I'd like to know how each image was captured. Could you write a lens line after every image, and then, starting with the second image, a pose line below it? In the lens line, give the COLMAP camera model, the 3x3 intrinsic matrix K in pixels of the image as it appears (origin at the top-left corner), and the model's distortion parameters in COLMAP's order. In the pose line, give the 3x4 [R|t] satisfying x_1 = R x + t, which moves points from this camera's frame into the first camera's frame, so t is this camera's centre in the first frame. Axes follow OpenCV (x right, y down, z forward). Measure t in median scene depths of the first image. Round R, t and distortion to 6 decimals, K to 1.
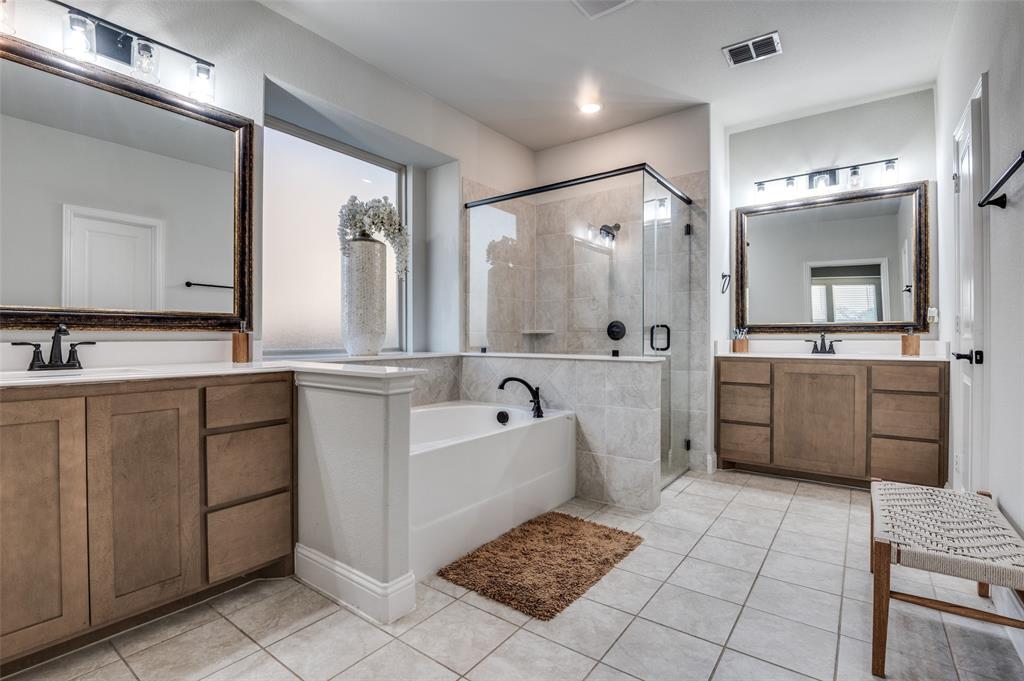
lens RADIAL K [[475.5, 0, 516.8], [0, 475.5, 340.3], [0, 0, 1]] dist [-0.002869, -0.000506]
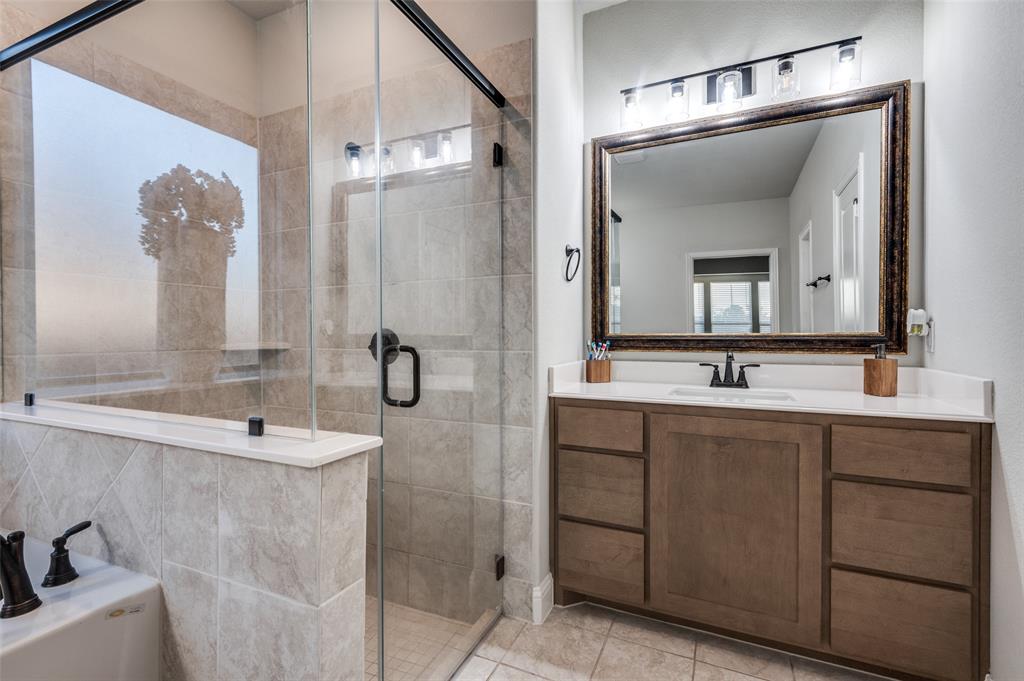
lens RADIAL K [[463.3, 0, 512.0], [0, 463.3, 340.5], [0, 0, 1]] dist [0.032798, 0.000014]
pose [[0.980396, -0.005647, 0.196955, 0.278275], [0.003589, 0.999935, 0.010805, -0.036551], [-0.197003, -0.009886, 0.980353, 0.503007]]
